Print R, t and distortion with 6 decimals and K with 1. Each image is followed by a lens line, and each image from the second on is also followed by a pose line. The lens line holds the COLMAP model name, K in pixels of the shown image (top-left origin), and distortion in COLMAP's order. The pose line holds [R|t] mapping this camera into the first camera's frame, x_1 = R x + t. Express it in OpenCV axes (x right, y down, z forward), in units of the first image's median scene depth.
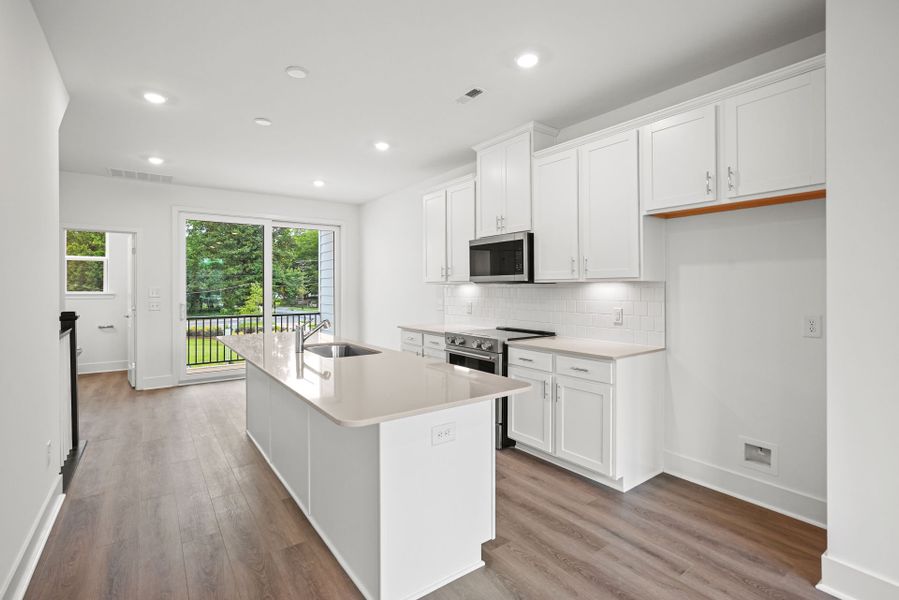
lens RADIAL K [[426.2, 0, 446.8], [0, 426.2, 282.6], [0, 0, 1]] dist [-0.020400, 0.000139]
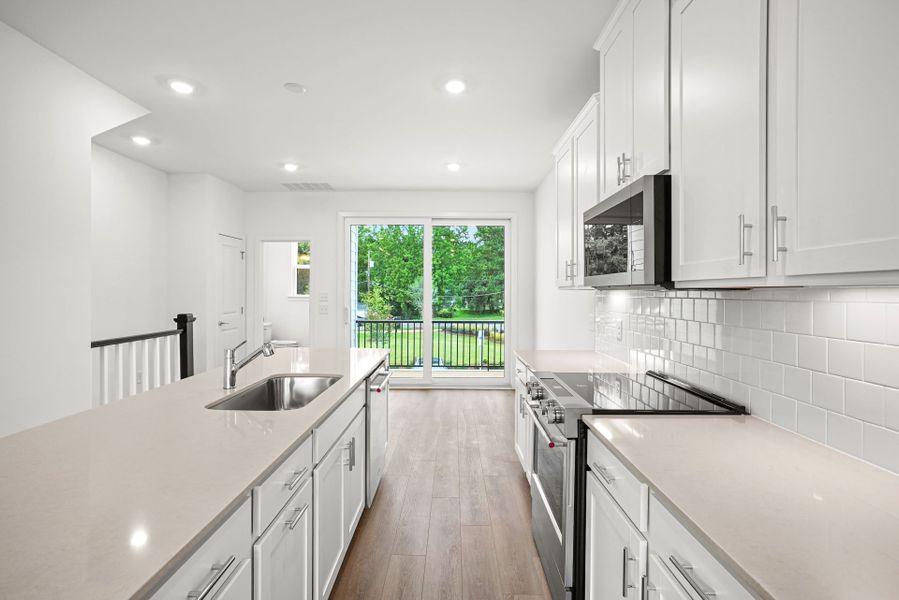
lens RADIAL K [[423.6, 0, 443.7], [0, 423.6, 288.7], [0, 0, 1]] dist [-0.001593, 0.000063]
pose [[0.803752, 0.002574, -0.594958, 0.281138], [-0.000062, 0.999991, 0.004242, -0.000896], [0.594964, -0.003373, 0.803745, 0.524761]]
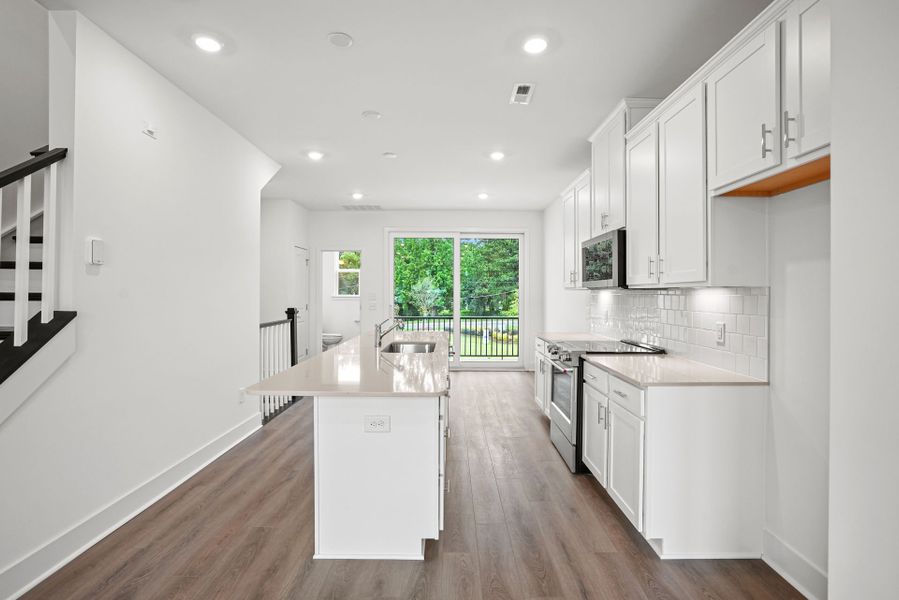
lens RADIAL K [[428.8, 0, 444.6], [0, 428.8, 289.1], [0, 0, 1]] dist [-0.024673, 0.011564]
pose [[0.806994, 0.000736, -0.590559, 0.422747], [0.000567, 0.999998, 0.002021, -0.000333], [0.590559, -0.001966, 0.806992, 0.104948]]
